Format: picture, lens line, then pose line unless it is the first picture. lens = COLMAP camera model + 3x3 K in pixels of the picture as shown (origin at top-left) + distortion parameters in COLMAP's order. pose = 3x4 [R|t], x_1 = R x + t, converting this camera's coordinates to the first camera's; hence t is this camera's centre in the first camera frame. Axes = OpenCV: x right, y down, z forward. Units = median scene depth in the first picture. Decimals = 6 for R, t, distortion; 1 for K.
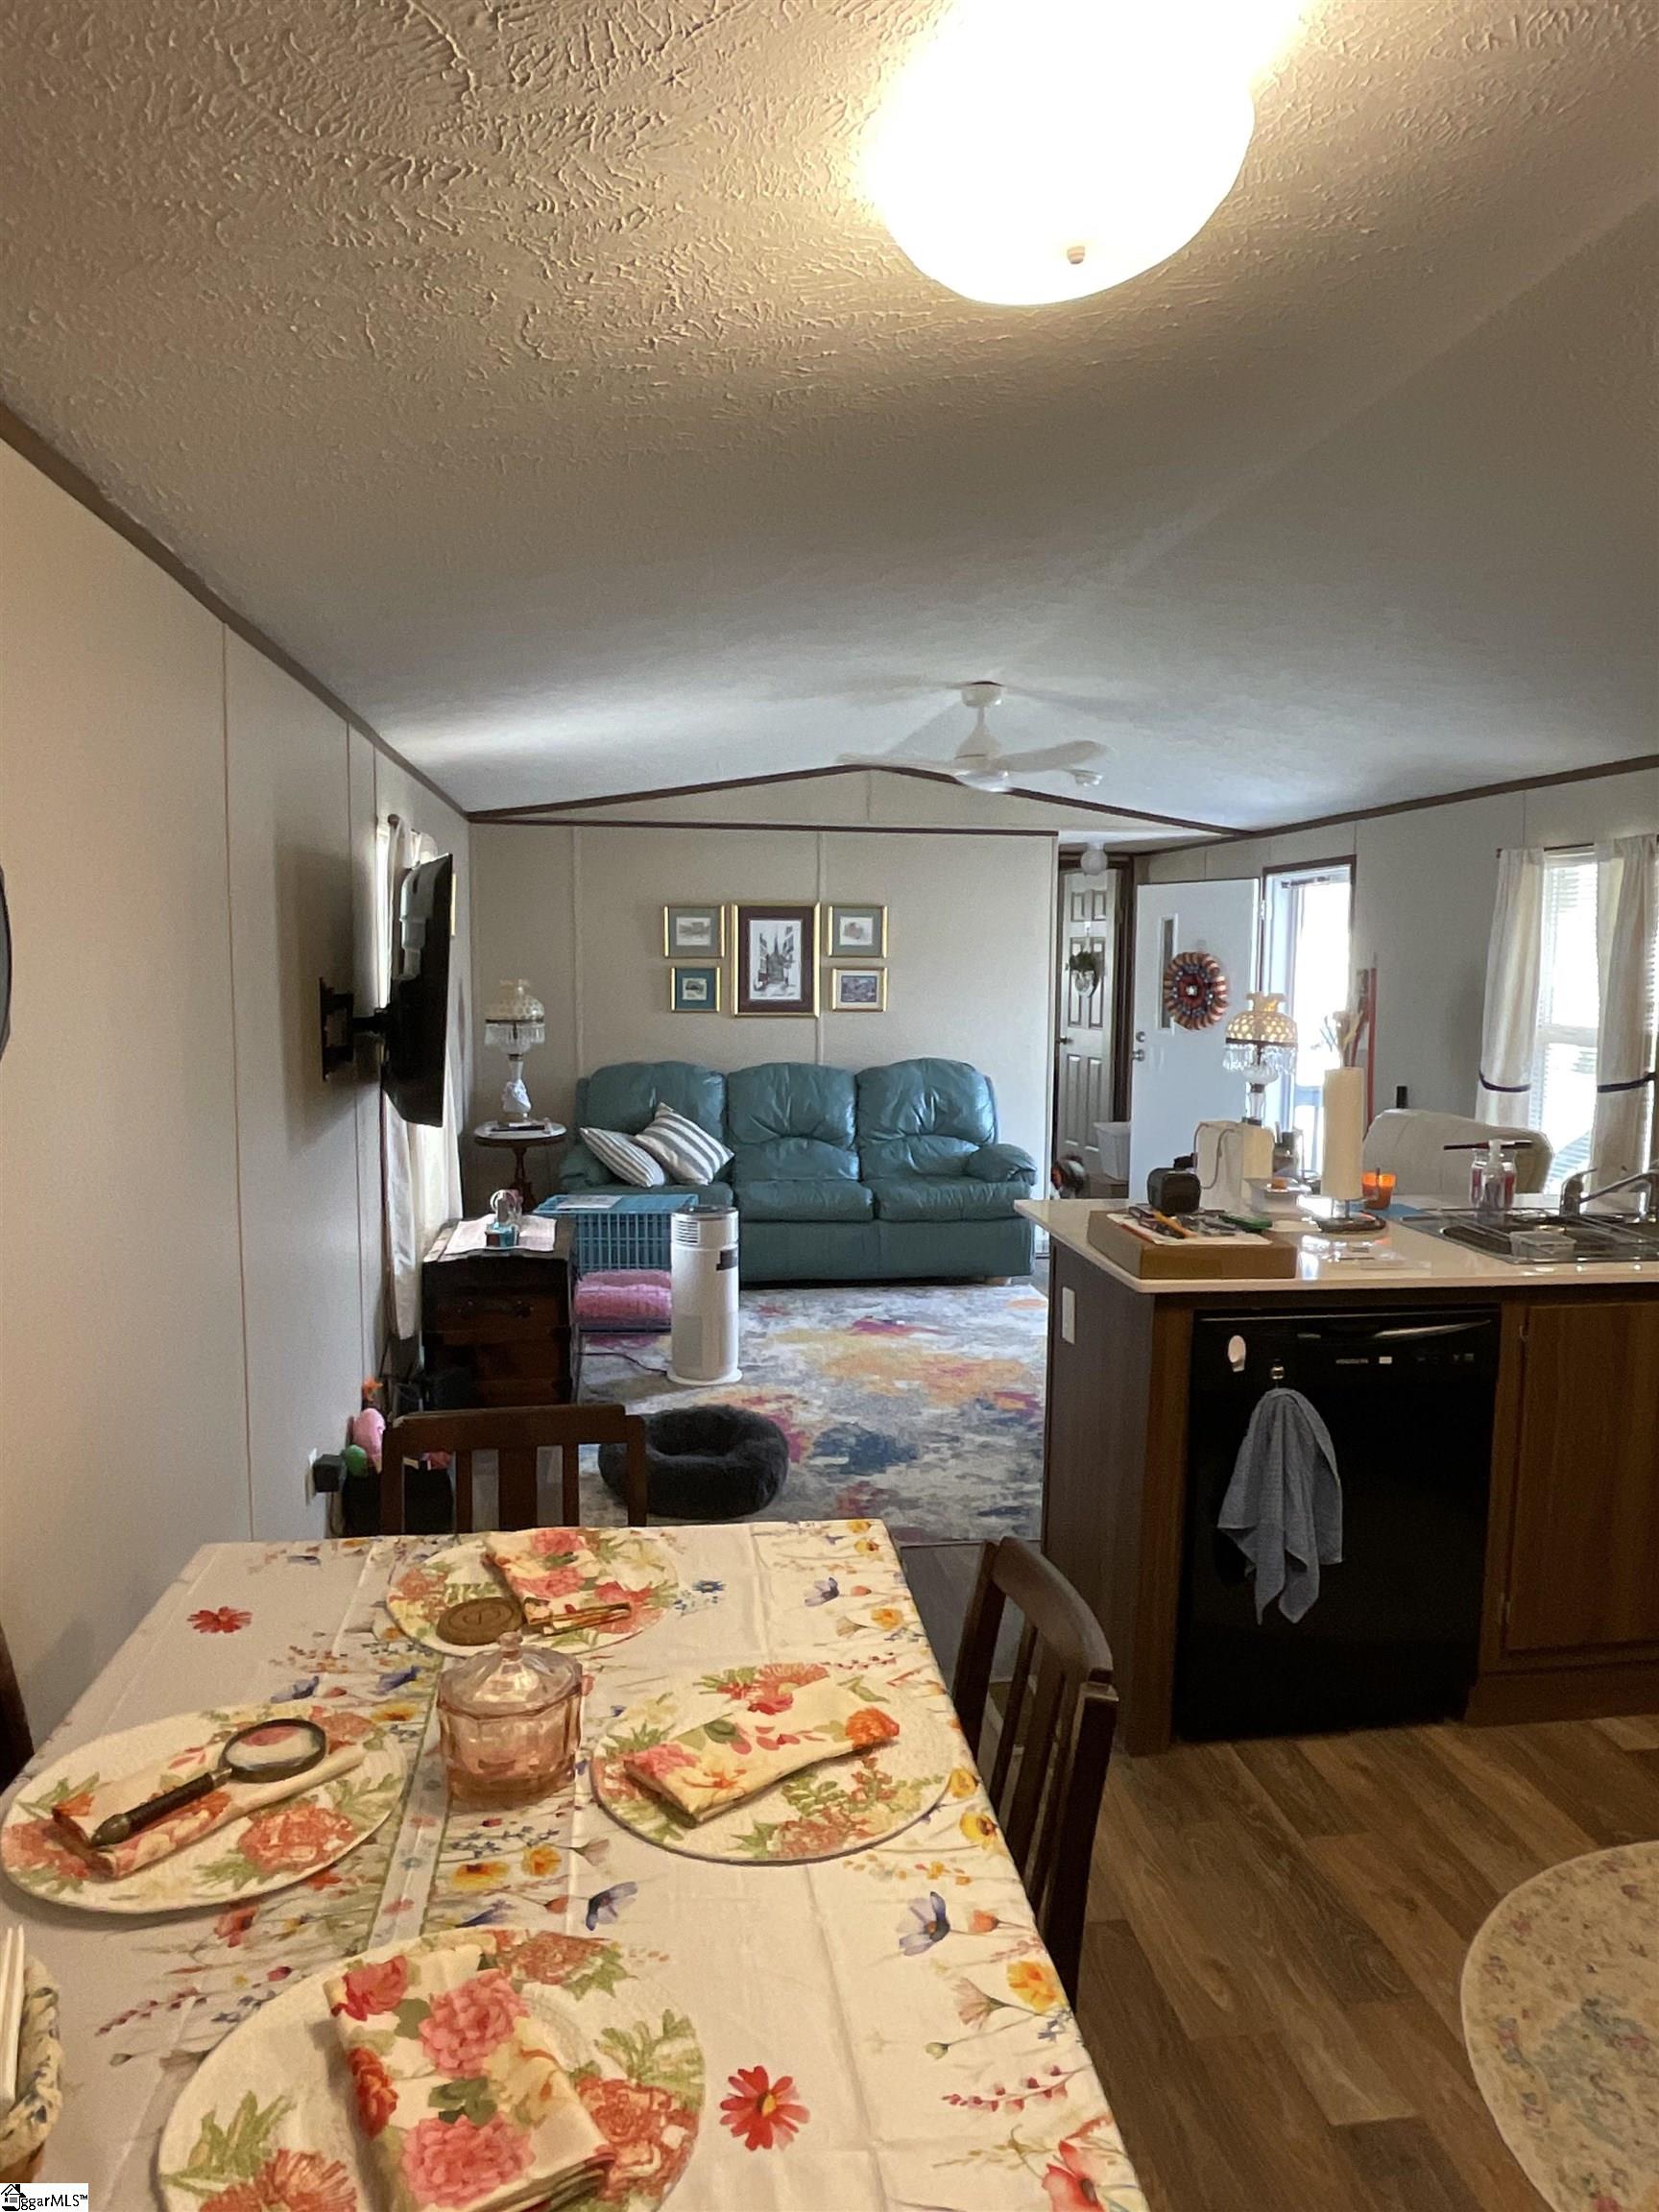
lens RADIAL K [[1425.8, 0, 829.5], [0, 1425.8, 1106.0], [0, 0, 1]] dist [-0.003841, -0.004290]
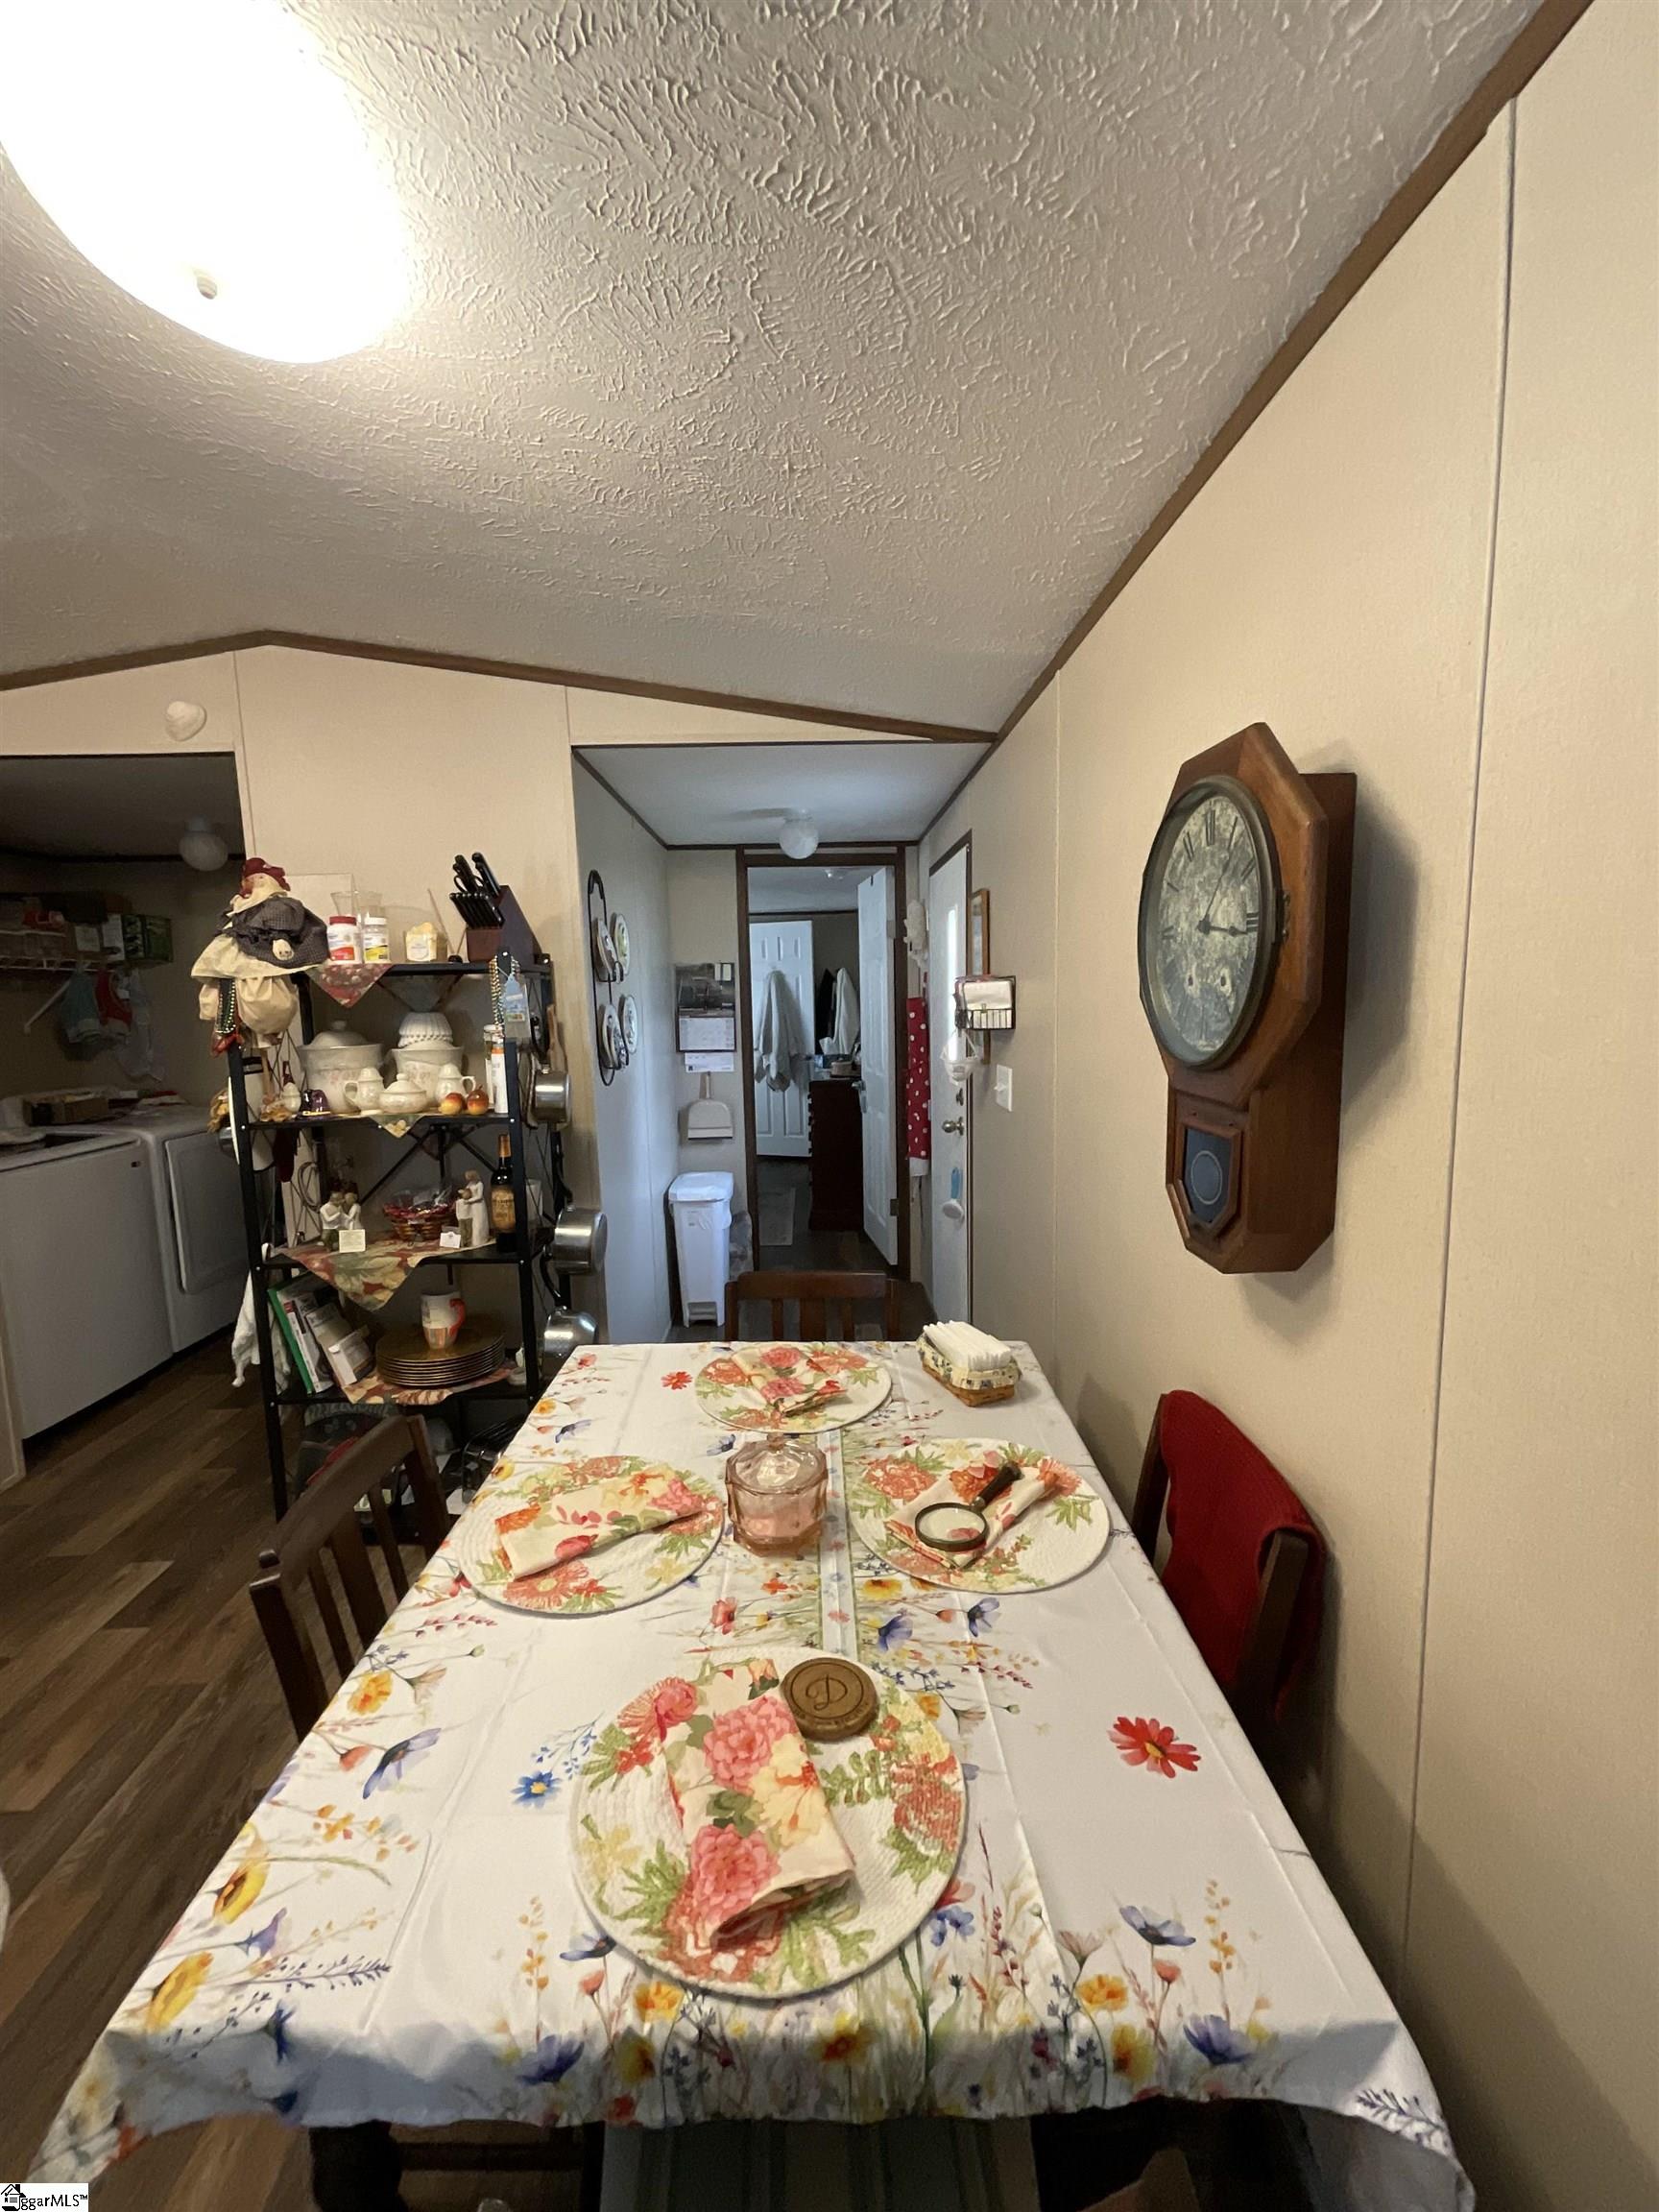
lens RADIAL K [[897.8, 0, 829.5], [0, 897.8, 1106.0], [0, 0, 1]] dist [0.000801, 0.000353]
pose [[-0.993461, -0.000403, 0.114171, -0.322640], [0.026500, 0.971871, 0.234018, -0.122620], [-0.111054, 0.235513, -0.965505, 1.512653]]
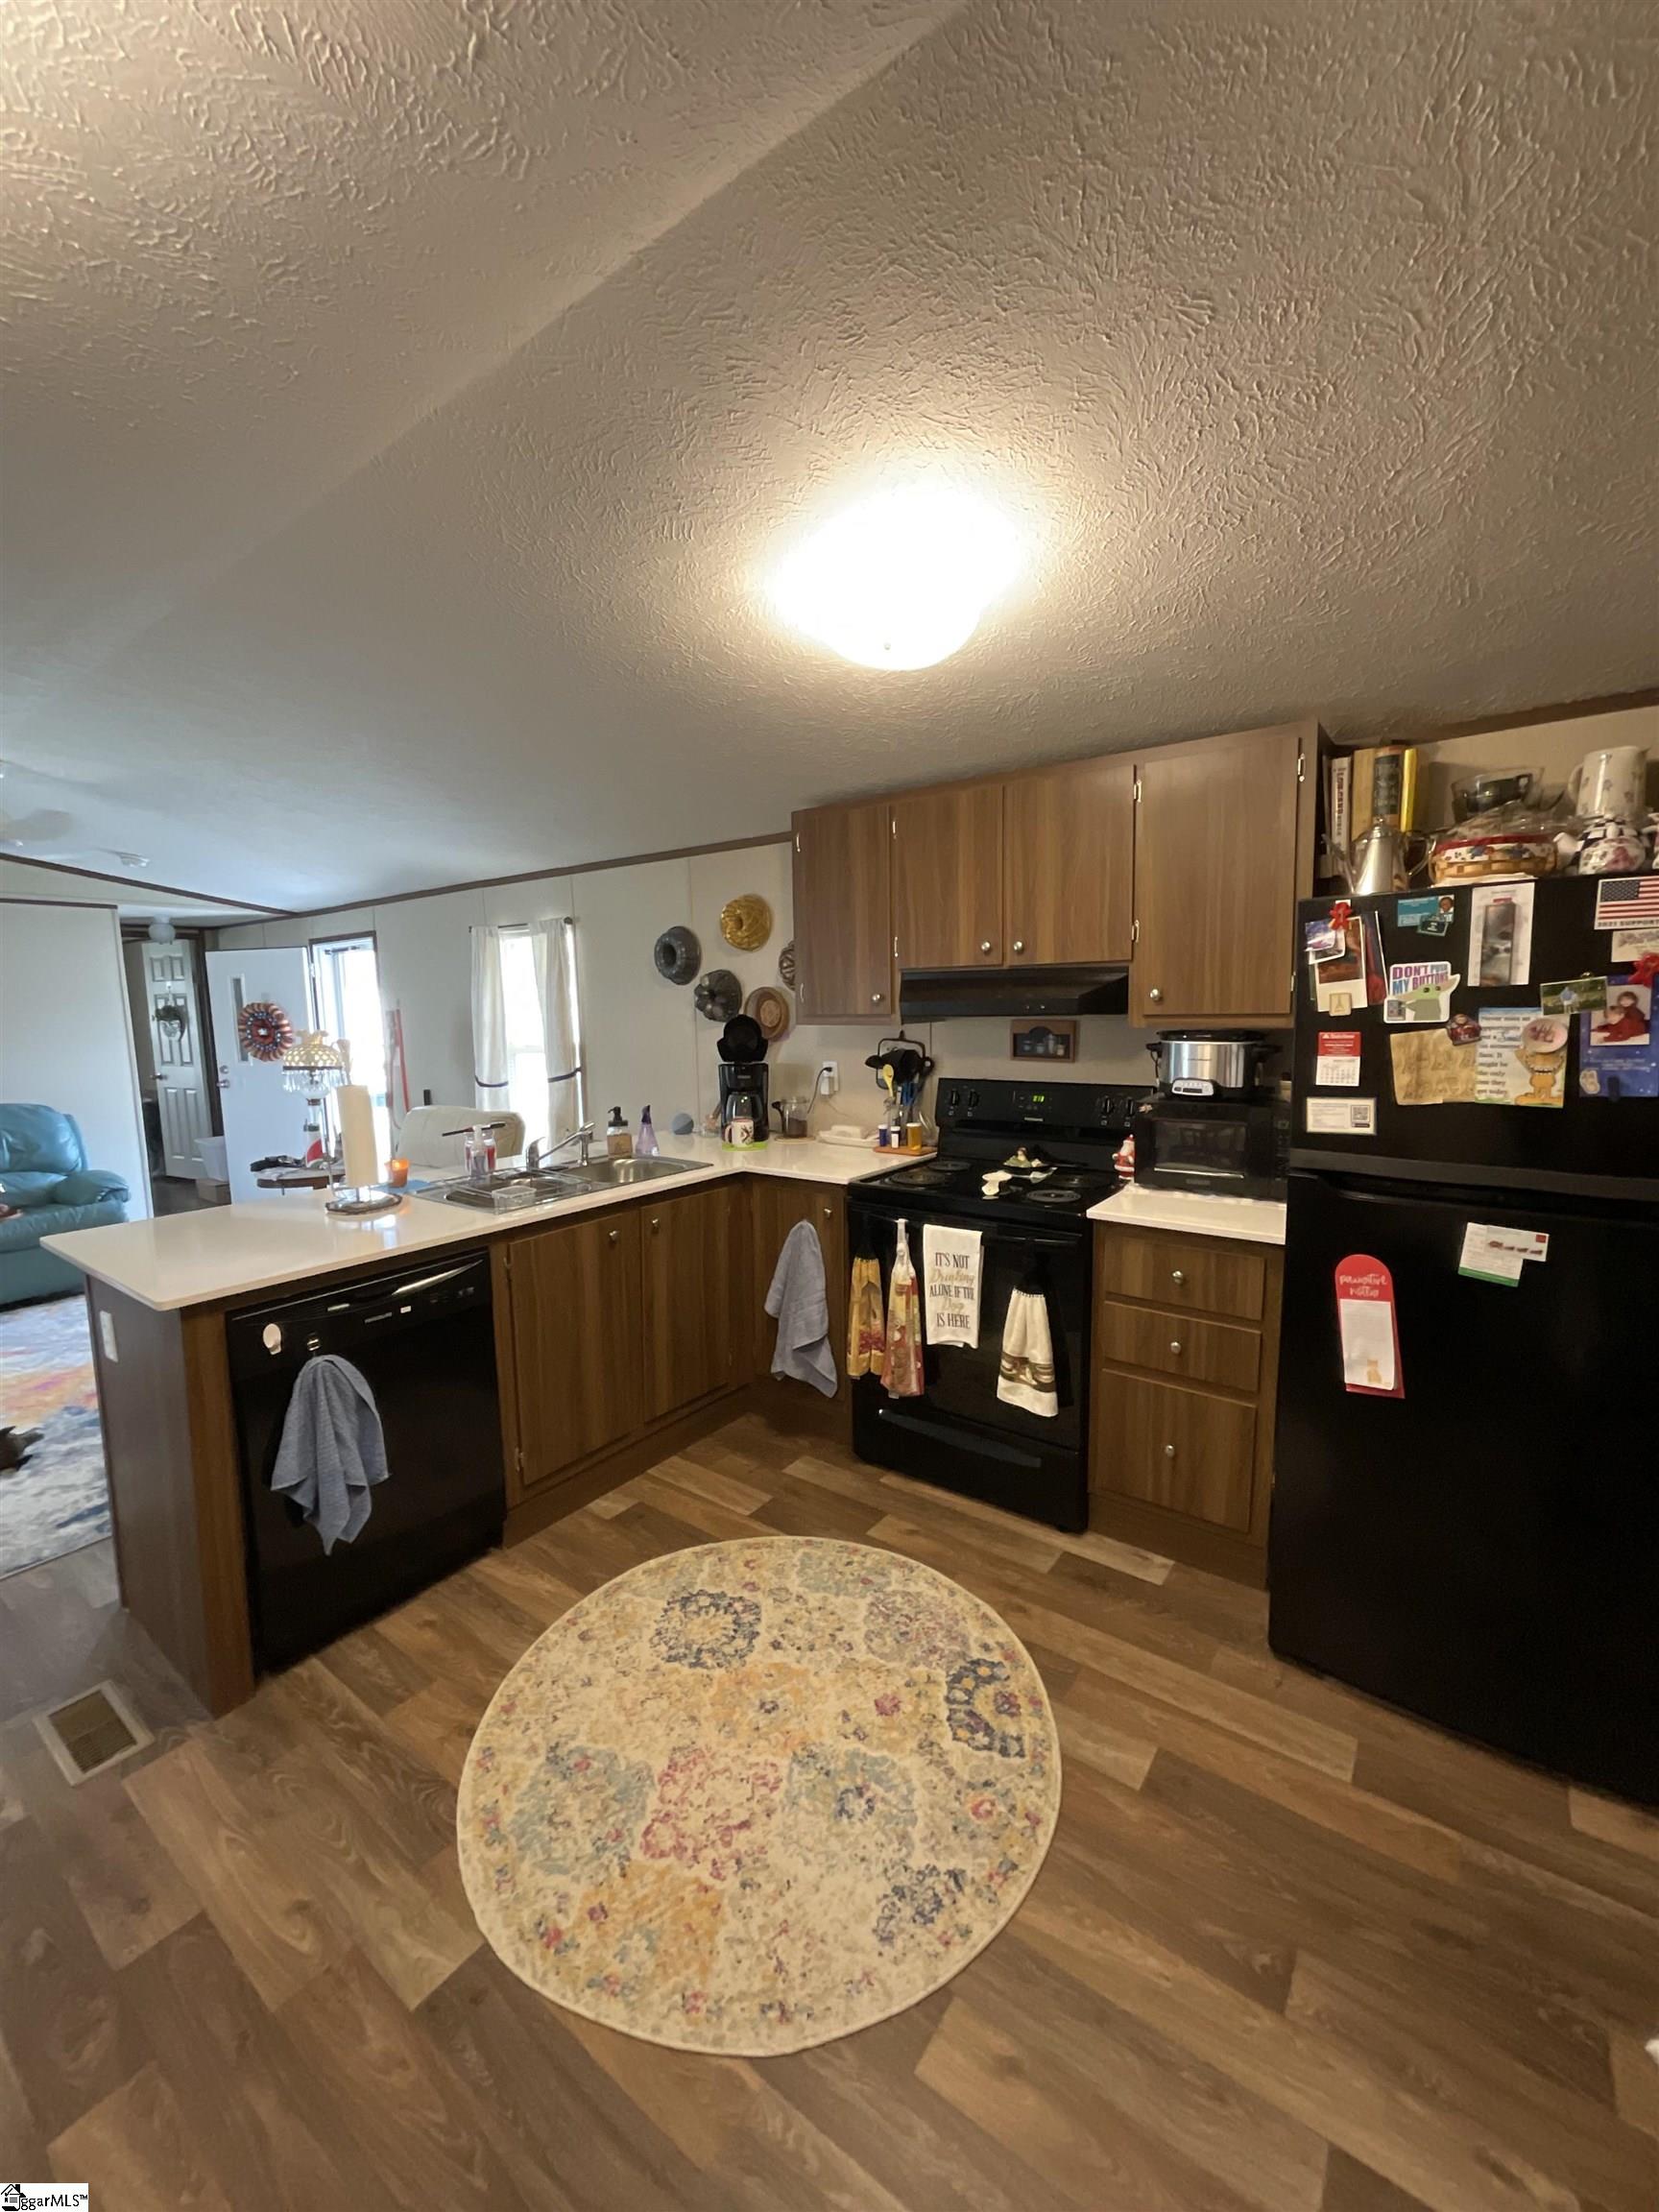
lens RADIAL K [[897.8, 0, 829.5], [0, 897.8, 1106.0], [0, 0, 1]] dist [0.000801, 0.000353]
pose [[0.702303, -0.108121, 0.703620, 0.087145], [0.101852, 0.993491, 0.051002, -0.004541], [-0.704554, 0.035846, 0.708744, 0.122150]]
